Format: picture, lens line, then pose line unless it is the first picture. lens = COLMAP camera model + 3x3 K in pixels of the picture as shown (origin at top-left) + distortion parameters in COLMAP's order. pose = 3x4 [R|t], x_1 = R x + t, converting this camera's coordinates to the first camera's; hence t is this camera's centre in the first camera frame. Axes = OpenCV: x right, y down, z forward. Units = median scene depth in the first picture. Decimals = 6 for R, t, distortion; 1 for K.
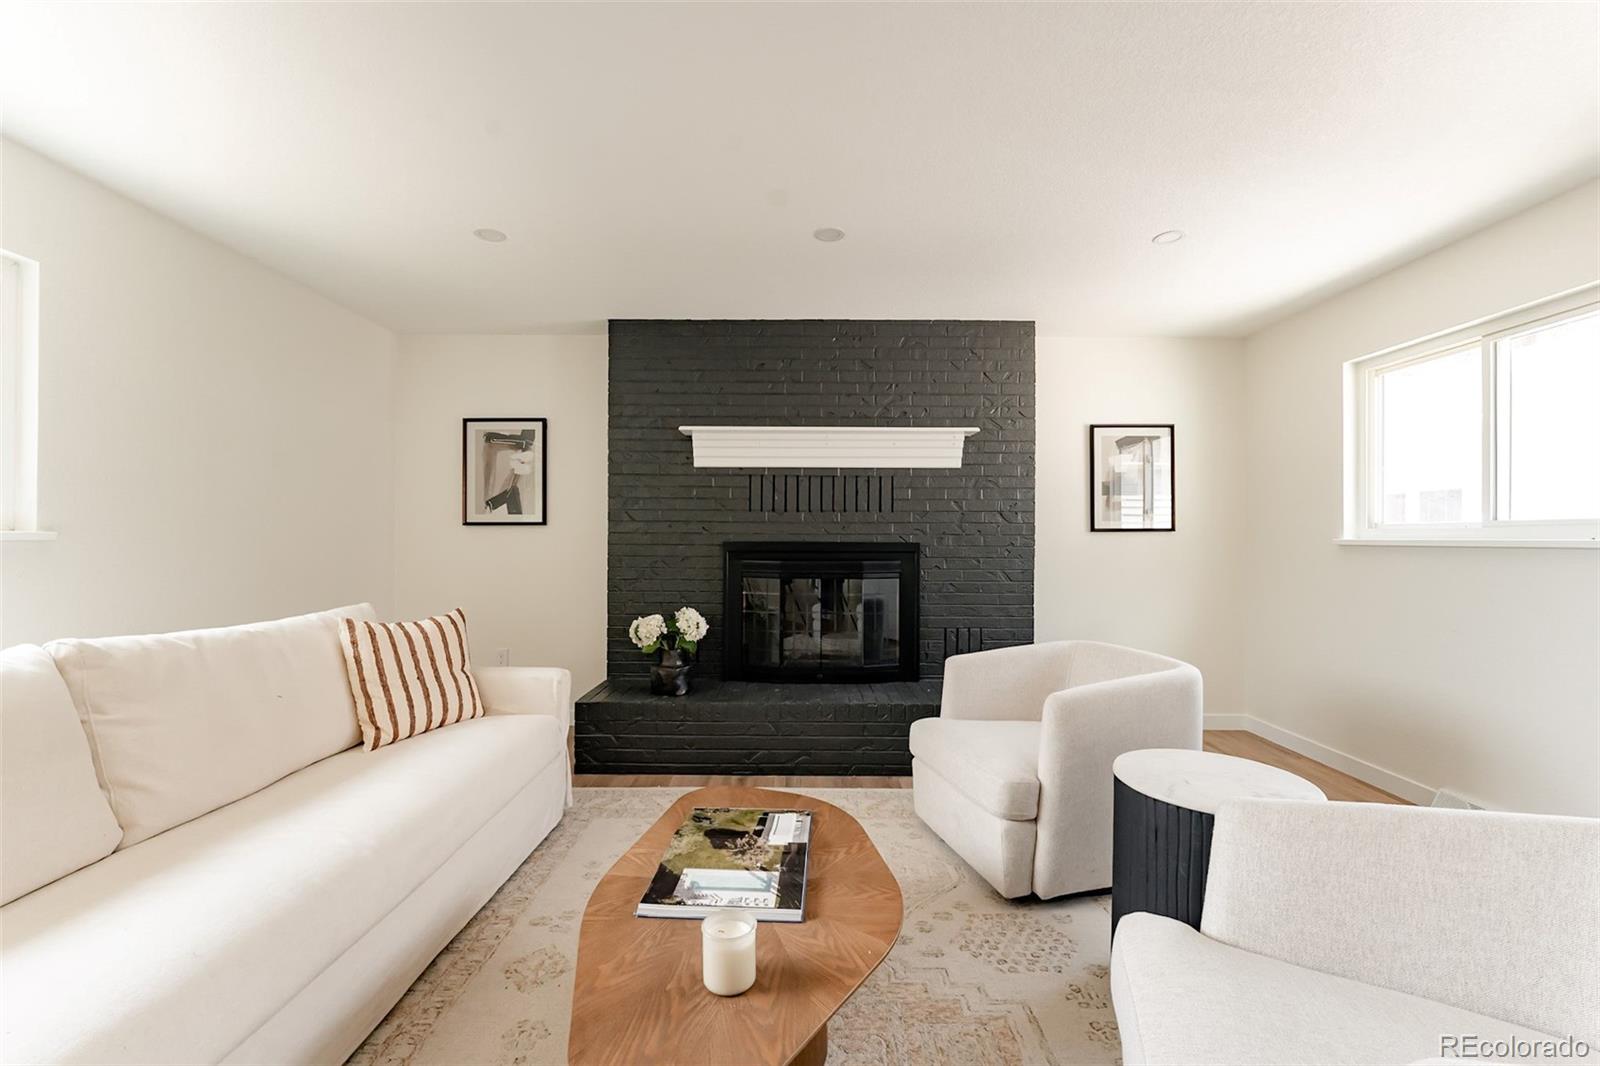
lens RADIAL K [[658.0, 0, 802.5], [0, 658.0, 535.4], [0, 0, 1]] dist [0.004440, -0.003831]
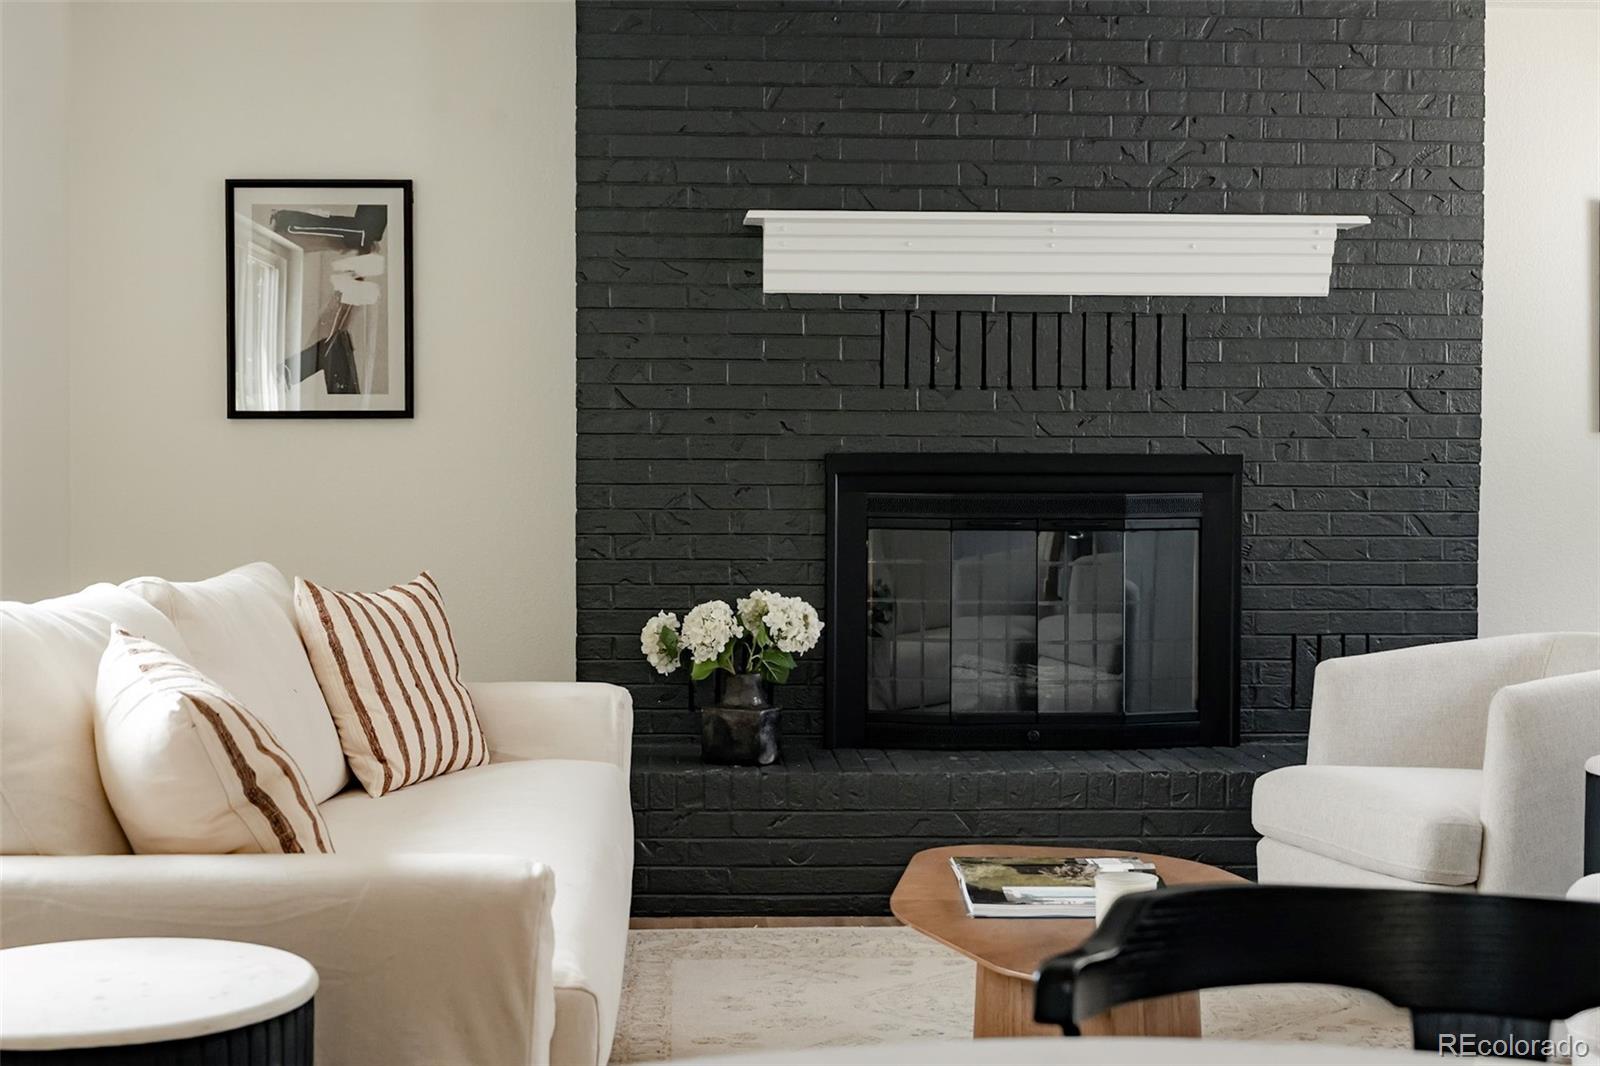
lens RADIAL K [[2280.3, 0, 788.2], [0, 2280.3, 523.5], [0, 0, 1]] dist [-0.009372, 0.000000]
pose [[0.999109, -0.002077, 0.042149, -0.216681], [0.000755, 0.999508, 0.031369, 0.008741], [-0.042193, -0.031309, 0.998619, -0.625769]]
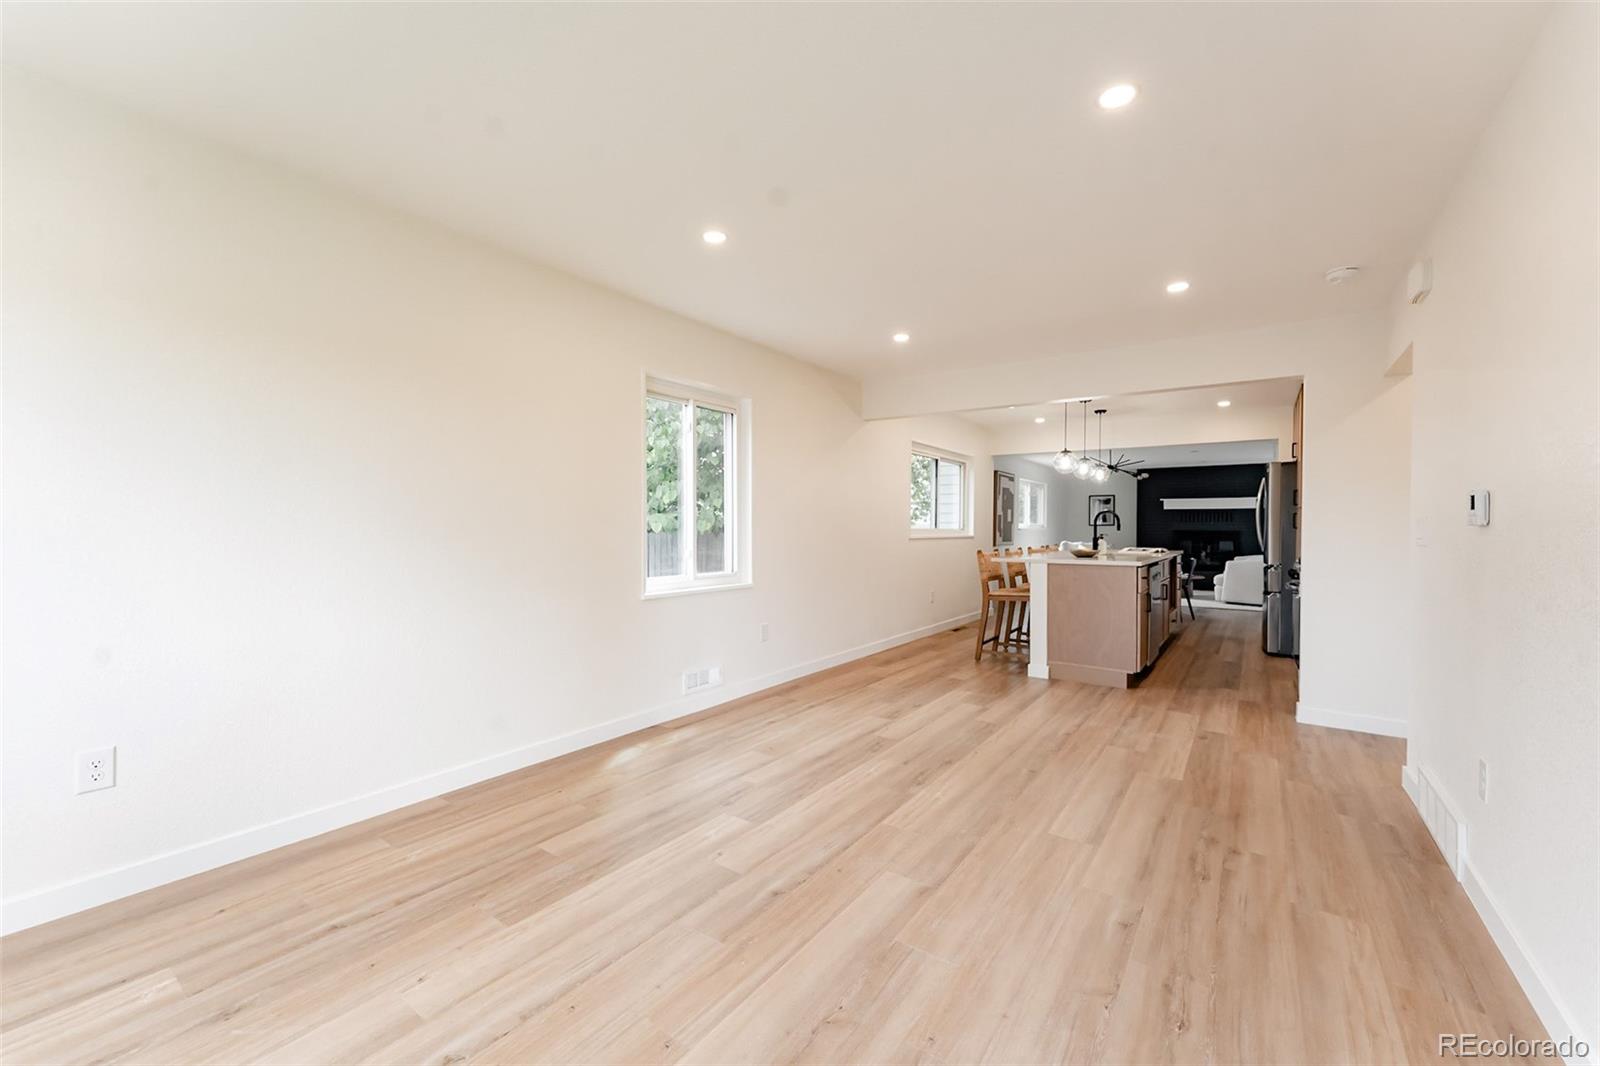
lens RADIAL K [[658.0, 0, 792.5], [0, 658.0, 531.9], [0, 0, 1]] dist [0.004440, -0.003831]
pose [[0.815583, 0.002567, -0.578634, 0.259522], [-0.000244, 0.999992, 0.004093, 0.003197], [0.578640, -0.003197, 0.815577, -3.088107]]
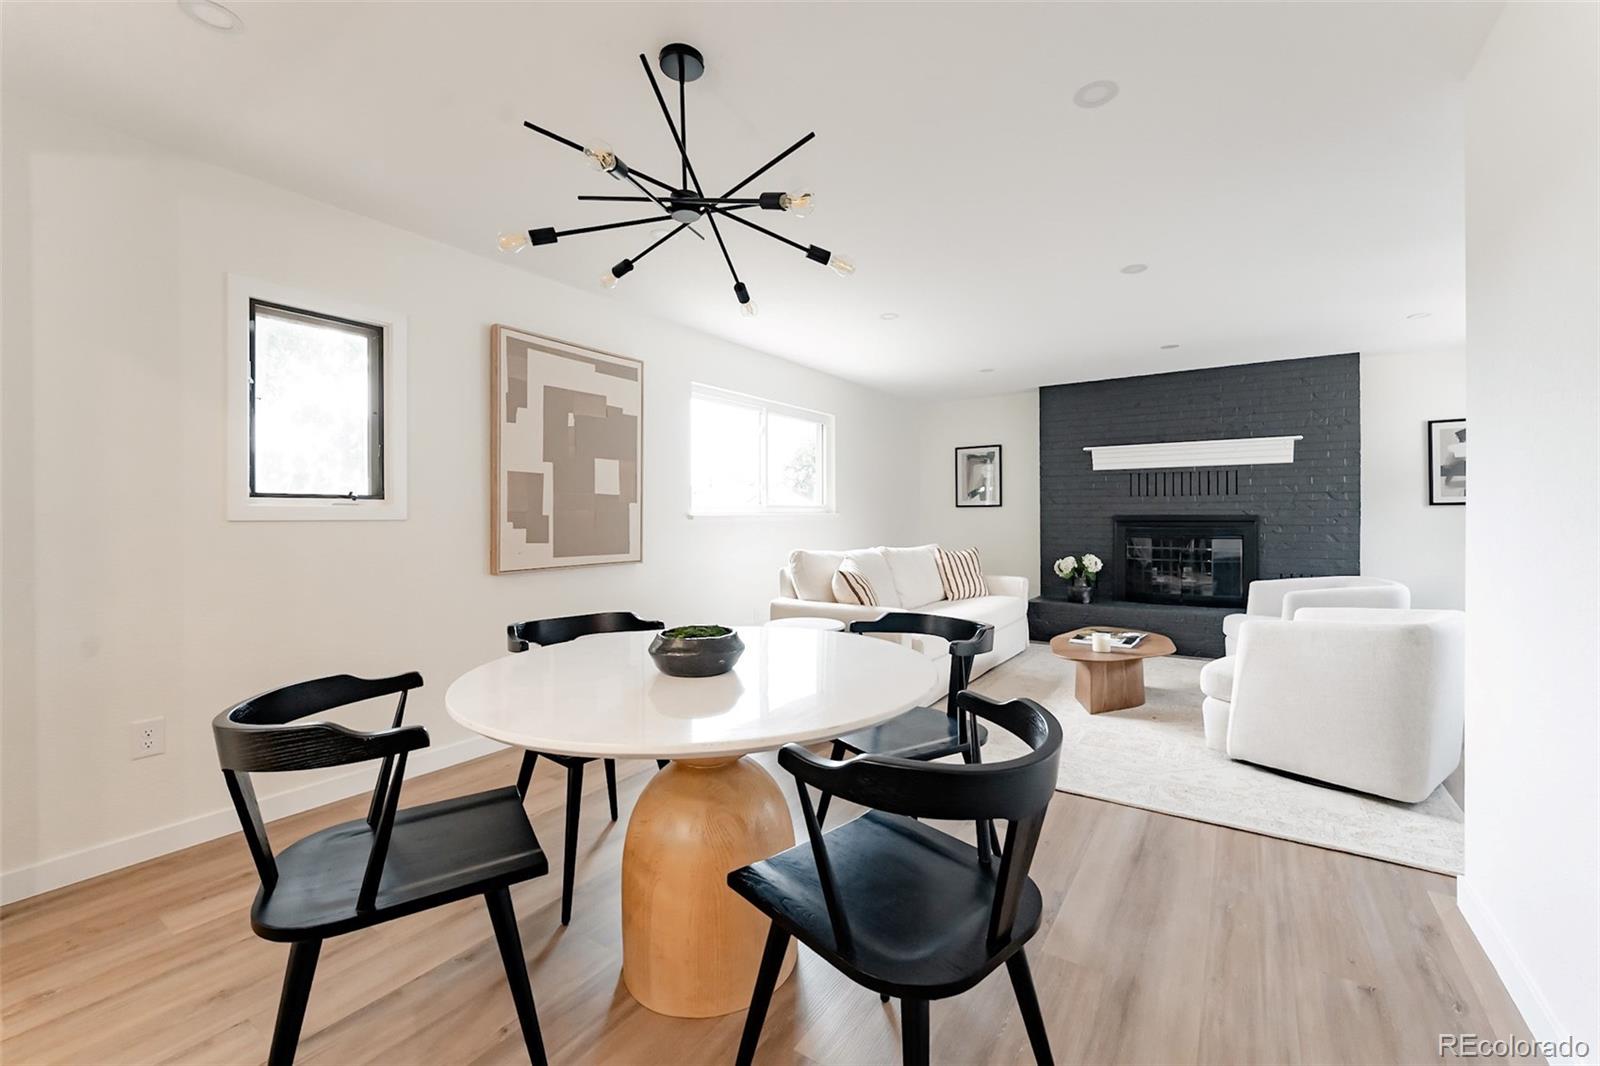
lens RADIAL K [[658.0, 0, 820.3], [0, 658.0, 511.7], [0, 0, 1]] dist [0.004440, -0.003831]
pose [[0.840559, -0.011112, -0.541606, 0.152053], [0.009350, 0.999938, -0.006005, 0.003226], [0.541639, -0.000016, 0.840611, -0.756258]]
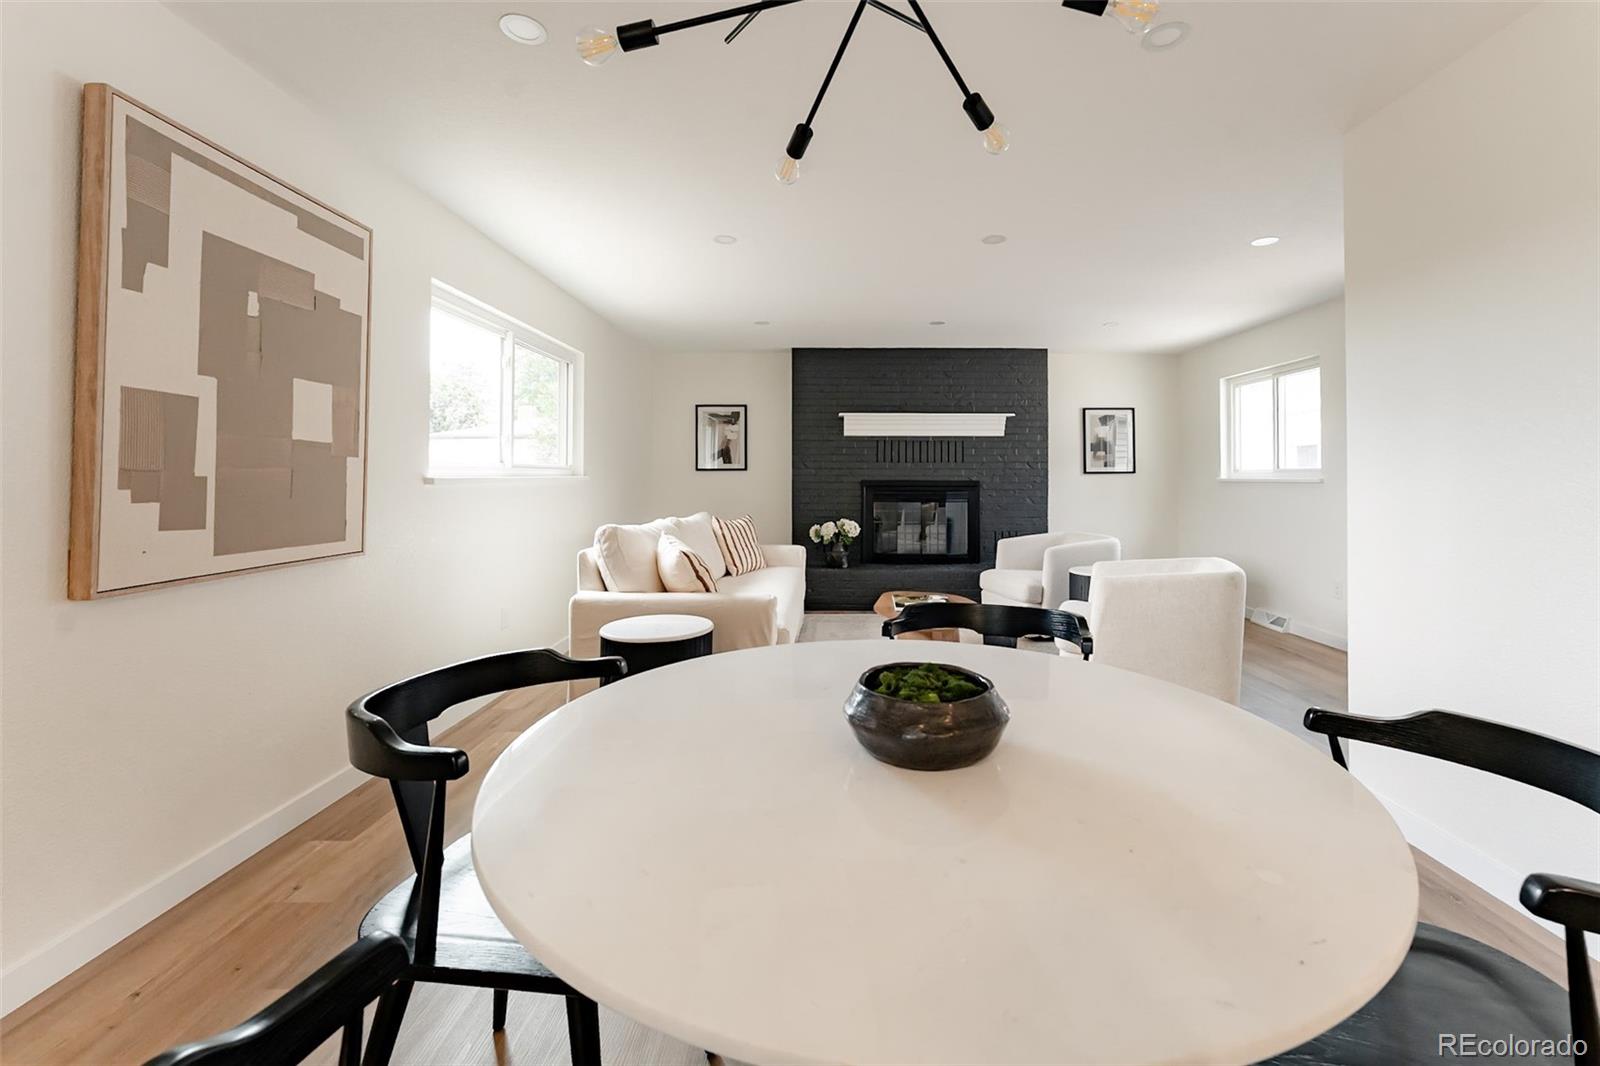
lens RADIAL K [[658.0, 0, 826.2], [0, 658.0, 468.0], [0, 0, 1]] dist [0.004440, -0.003831]
pose [[0.999981, -0.001828, -0.005832, -0.201292], [0.001750, 0.999910, -0.013332, 0.000140], [0.005856, 0.013322, 0.999894, -0.675285]]
